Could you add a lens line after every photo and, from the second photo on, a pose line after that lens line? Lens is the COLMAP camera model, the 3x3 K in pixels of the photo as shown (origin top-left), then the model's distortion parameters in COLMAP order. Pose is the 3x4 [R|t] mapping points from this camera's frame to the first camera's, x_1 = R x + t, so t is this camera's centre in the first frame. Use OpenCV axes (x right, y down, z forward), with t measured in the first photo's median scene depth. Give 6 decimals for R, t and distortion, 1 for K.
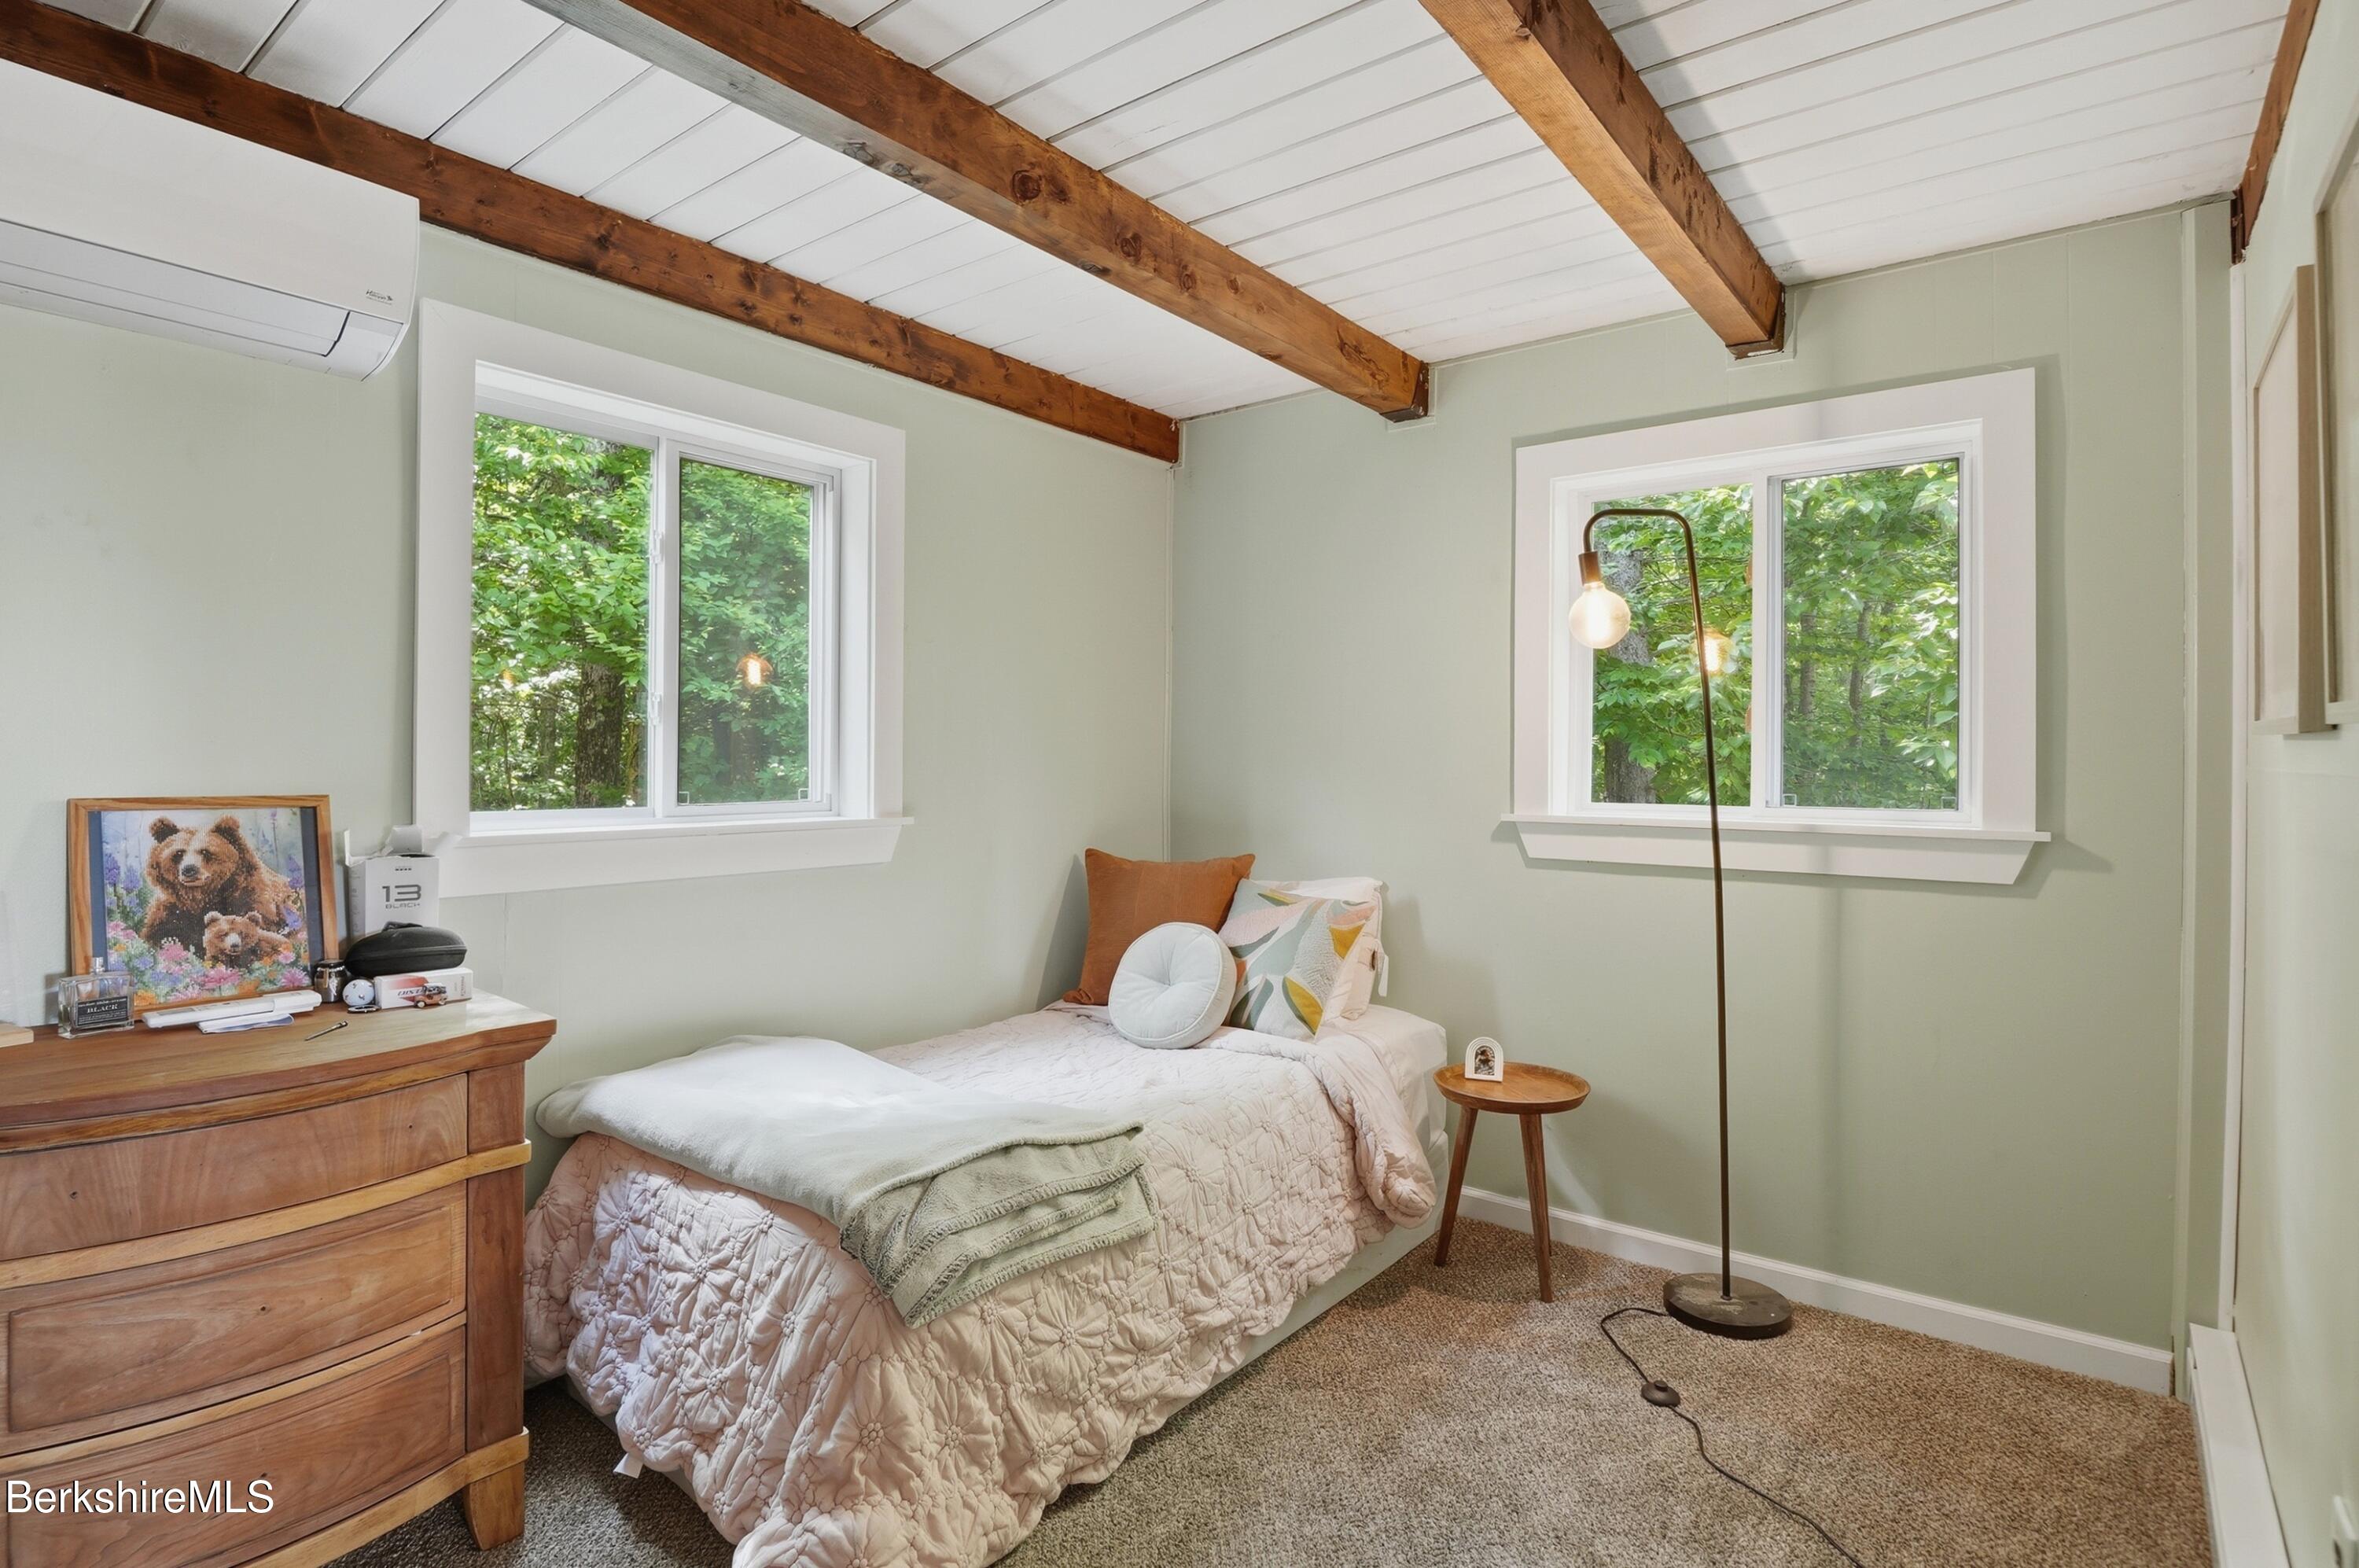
lens RADIAL K [[1176.6, 0, 1177.1], [0, 1176.6, 758.1], [0, 0, 1]] dist [-0.016705, -0.001164]
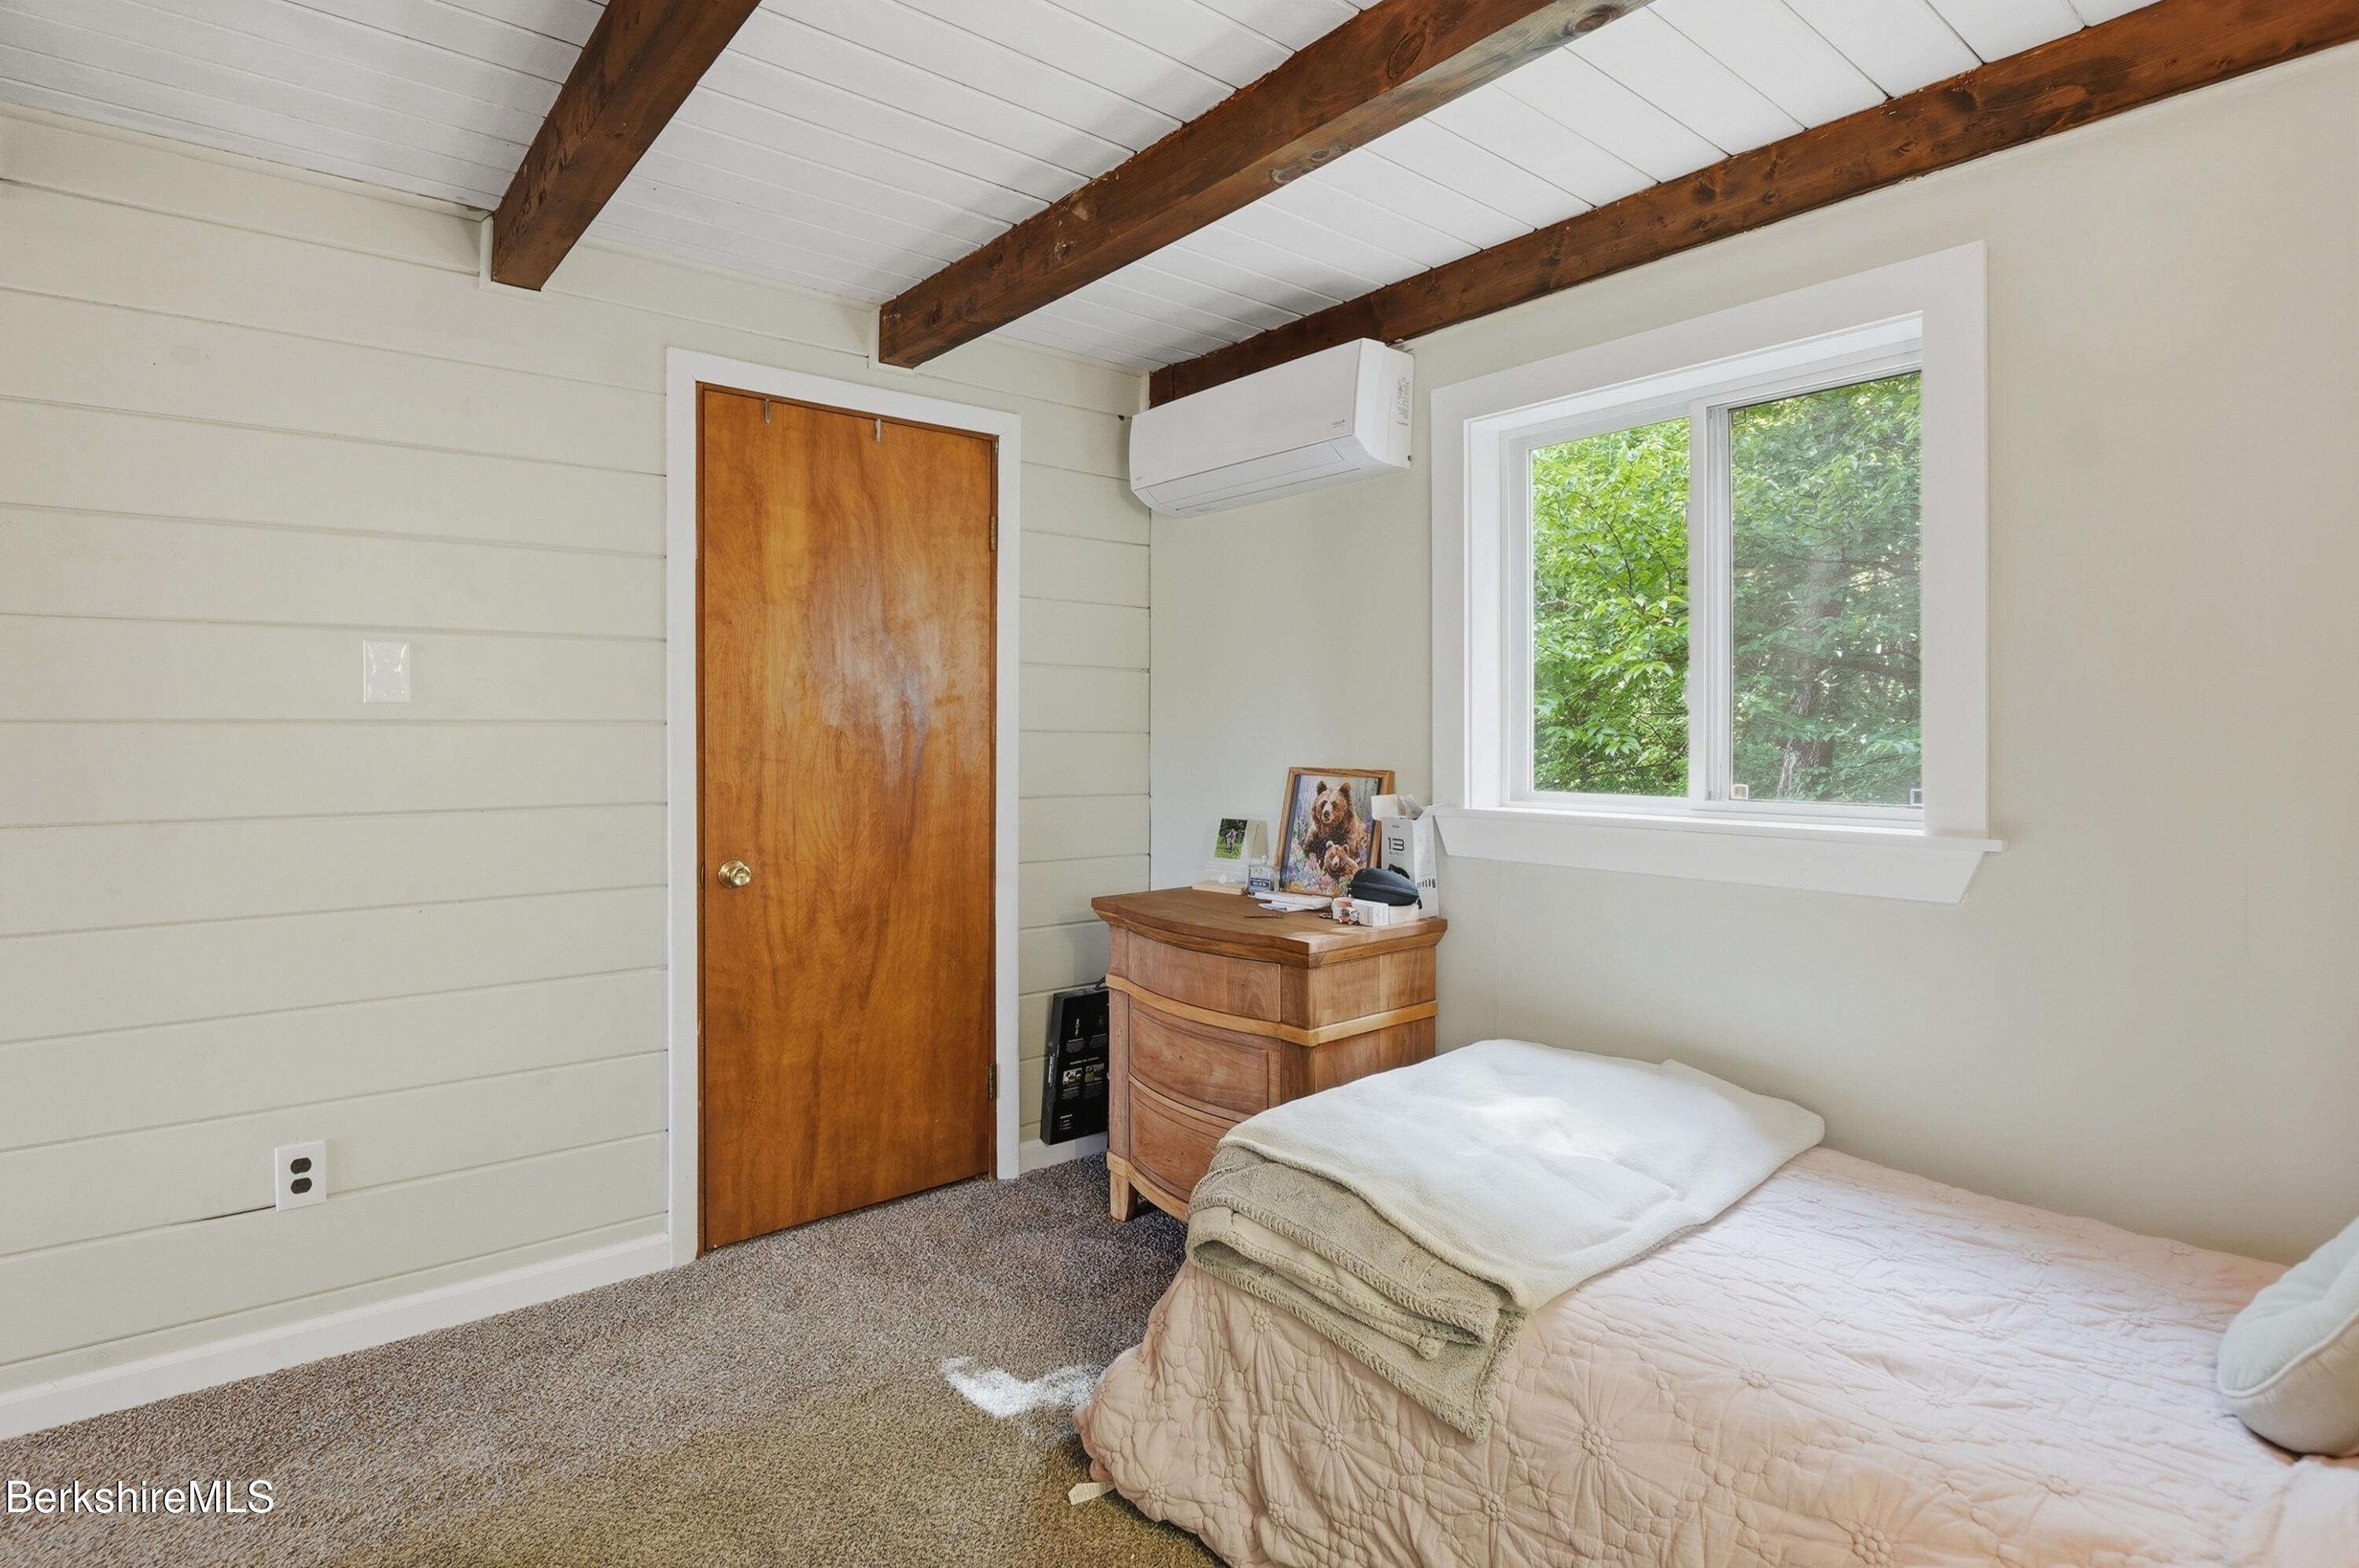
lens RADIAL K [[1176.6, 0, 1177.1], [0, 1176.6, 758.1], [0, 0, 1]] dist [-0.016705, -0.001164]
pose [[-0.212855, 0.014666, -0.976974, 0.775593], [-0.001823, 0.999880, 0.015407, -0.005815], [0.977082, 0.005061, -0.212802, 1.113527]]
